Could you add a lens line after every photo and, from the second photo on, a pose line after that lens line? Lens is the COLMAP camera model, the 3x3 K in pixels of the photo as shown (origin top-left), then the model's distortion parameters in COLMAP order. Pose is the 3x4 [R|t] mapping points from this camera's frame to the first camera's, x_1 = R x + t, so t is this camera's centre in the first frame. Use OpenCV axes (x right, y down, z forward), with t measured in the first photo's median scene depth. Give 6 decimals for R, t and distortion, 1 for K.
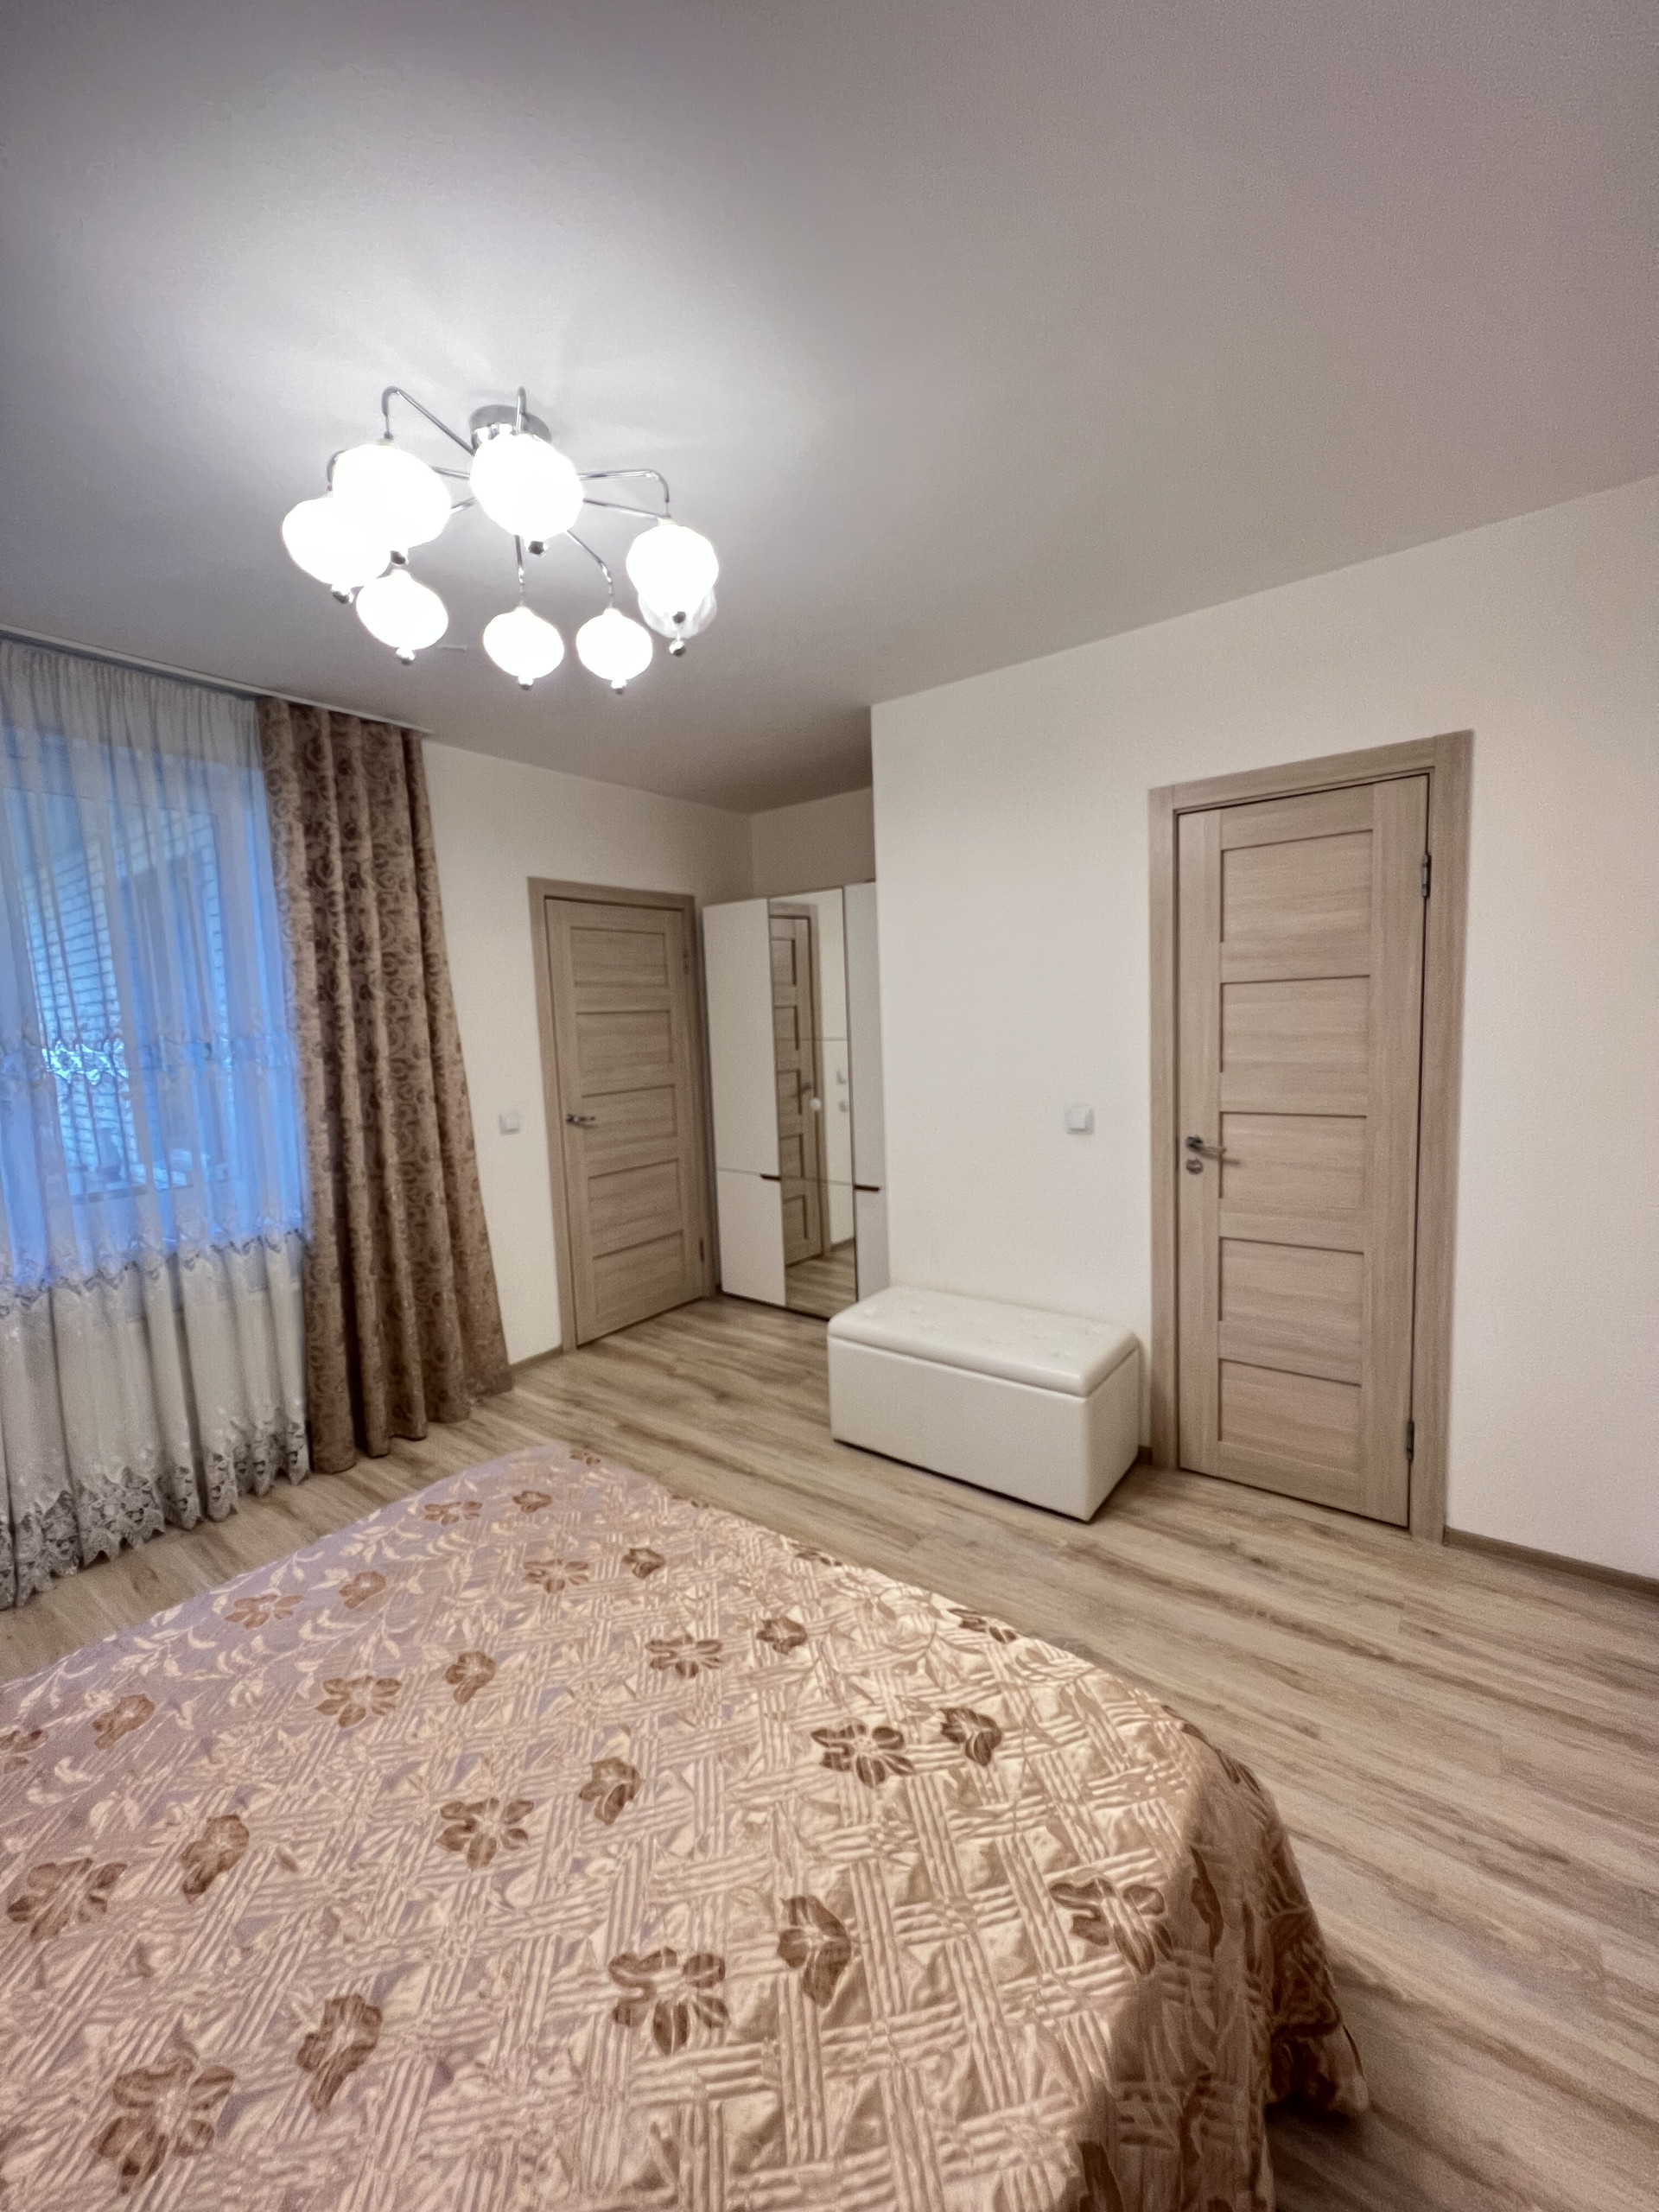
lens RADIAL K [[877.7, 0, 823.5], [0, 877.7, 1104.1], [0, 0, 1]] dist [-0.000726, -0.000146]
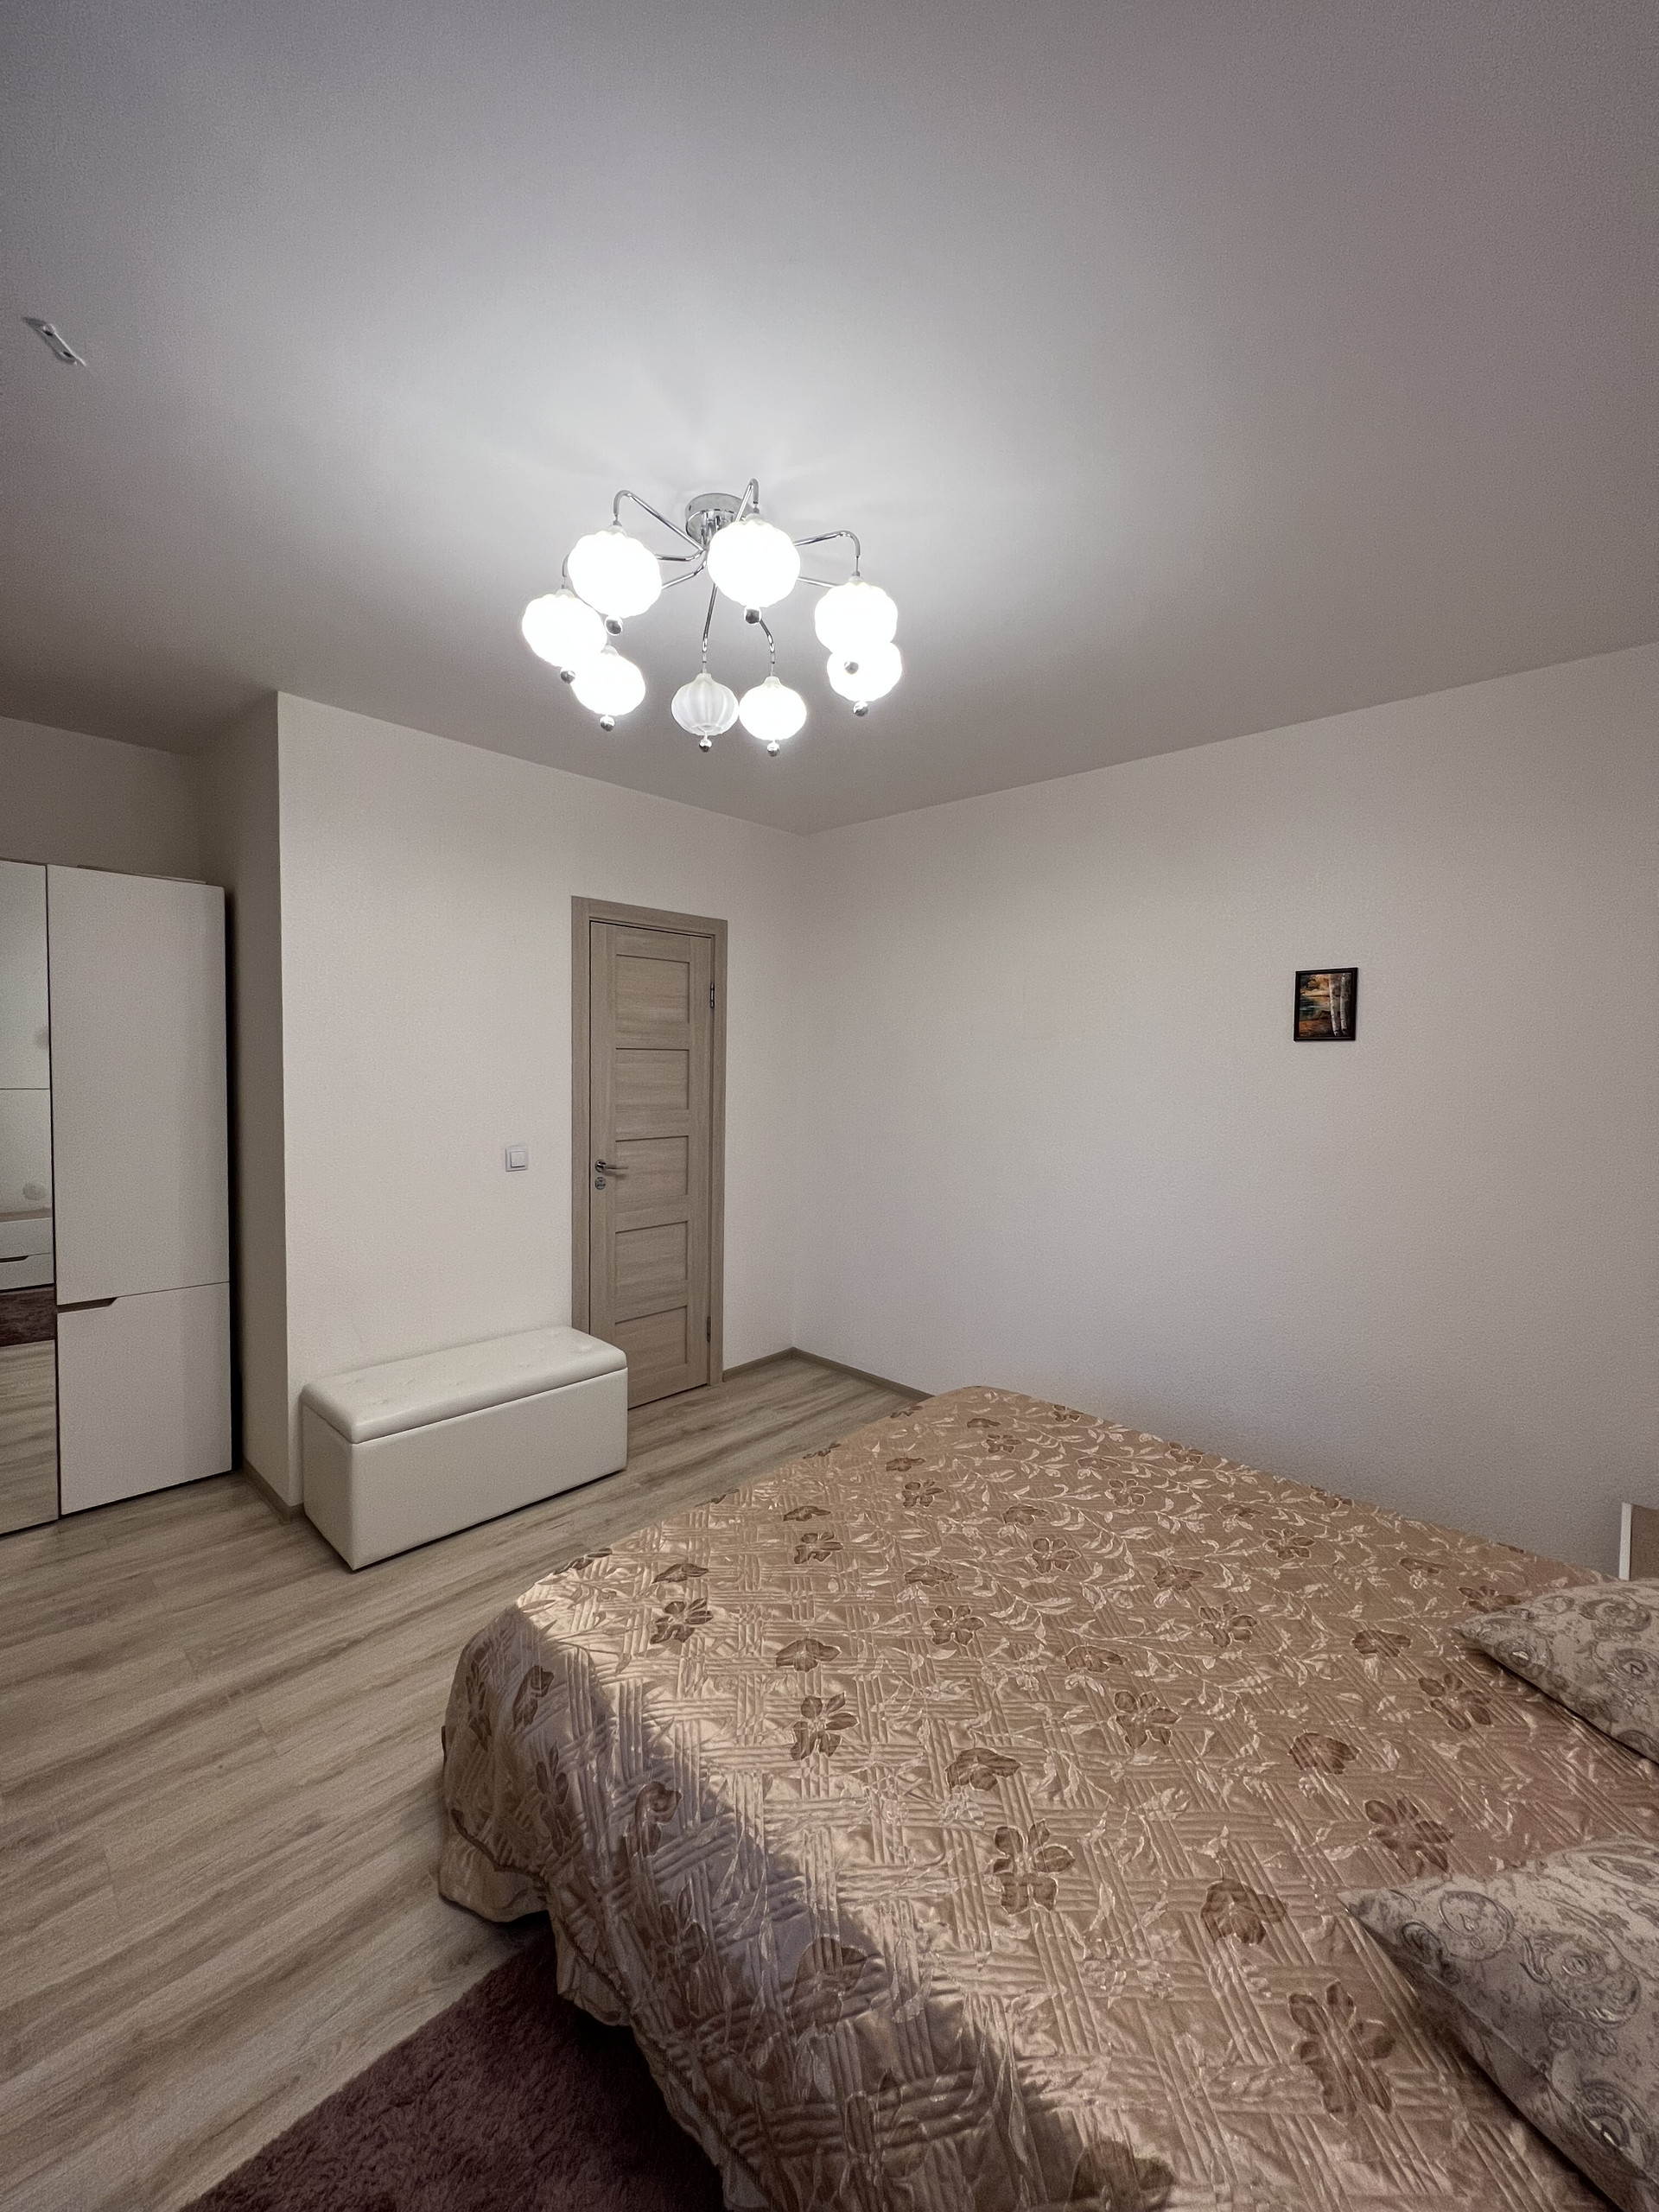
lens RADIAL K [[877.7, 0, 823.7], [0, 877.7, 1105.6], [0, 0, 1]] dist [-0.000726, -0.000146]
pose [[0.113892, -0.013344, 0.993404, -0.945075], [0.075139, 0.997162, 0.004780, -0.030559], [-0.990648, 0.074098, 0.114571, 0.549004]]
